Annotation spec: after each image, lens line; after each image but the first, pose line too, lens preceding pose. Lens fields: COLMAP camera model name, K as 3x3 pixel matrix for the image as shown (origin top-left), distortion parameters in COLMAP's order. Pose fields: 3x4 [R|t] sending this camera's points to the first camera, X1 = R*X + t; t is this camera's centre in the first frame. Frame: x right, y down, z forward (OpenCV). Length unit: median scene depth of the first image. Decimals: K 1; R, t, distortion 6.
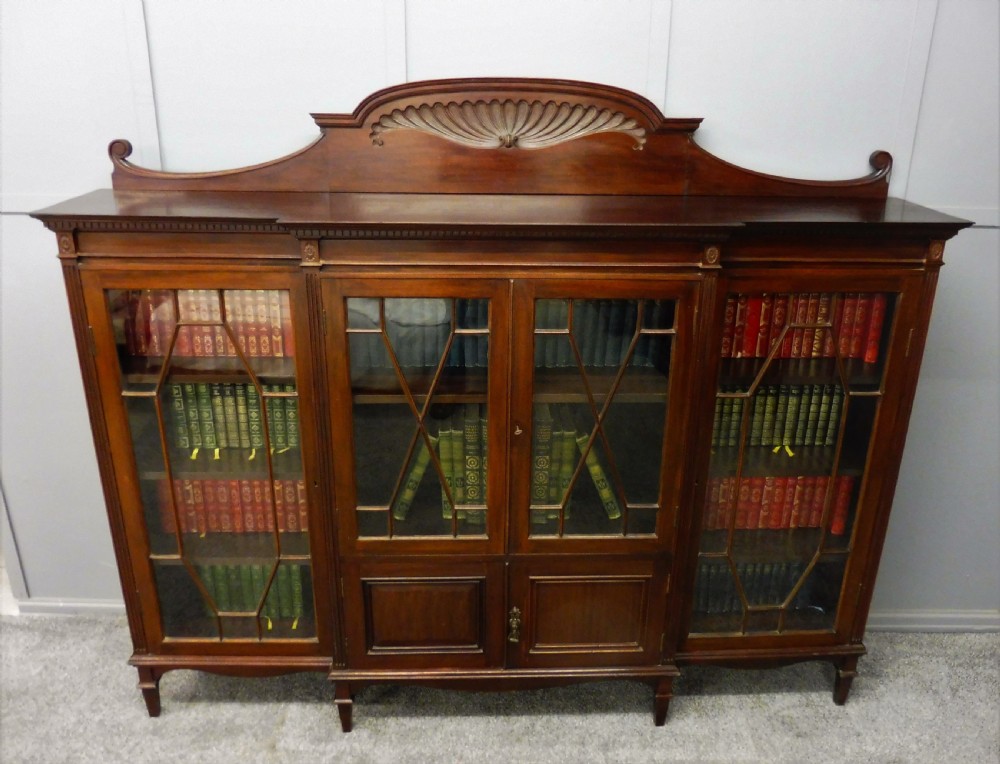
lens RADIAL K [[770.1, 0, 510.0], [0, 770.1, 352.7], [0, 0, 1]] dist [-0.050767, 0.009190]
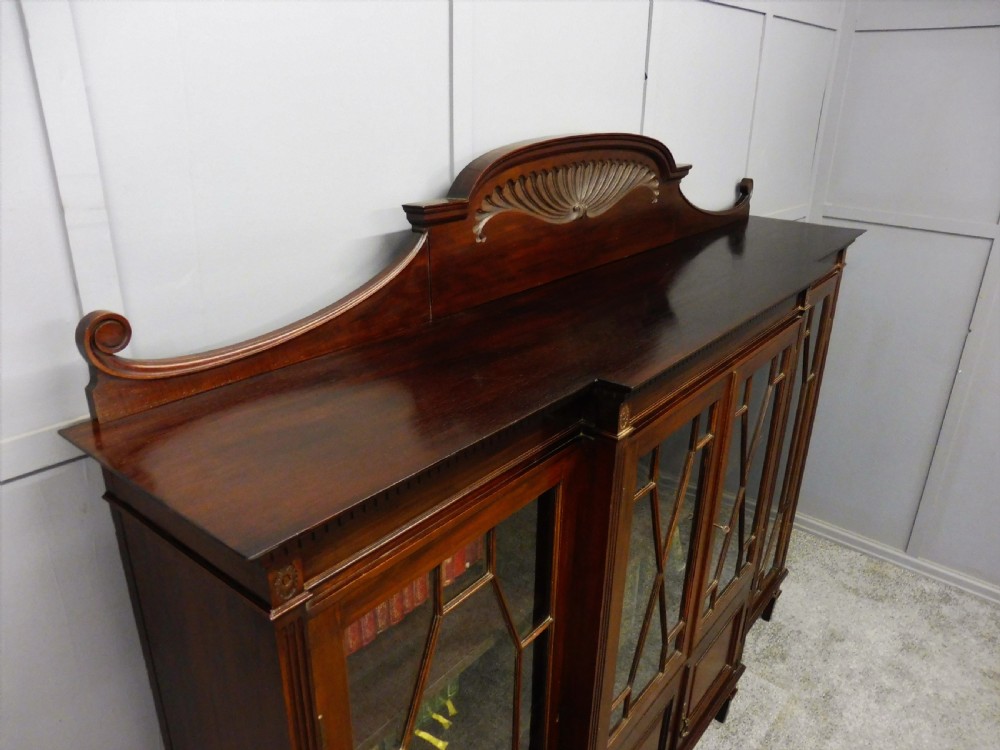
lens RADIAL K [[720.9, 0, 501.2], [0, 720.9, 375.9], [0, 0, 1]] dist [-0.057735, 0.020922]
pose [[0.653028, -0.285485, 0.701464, -0.635642], [0.246794, 0.955889, 0.159279, -0.244061], [-0.715993, 0.069104, 0.694678, 0.523453]]
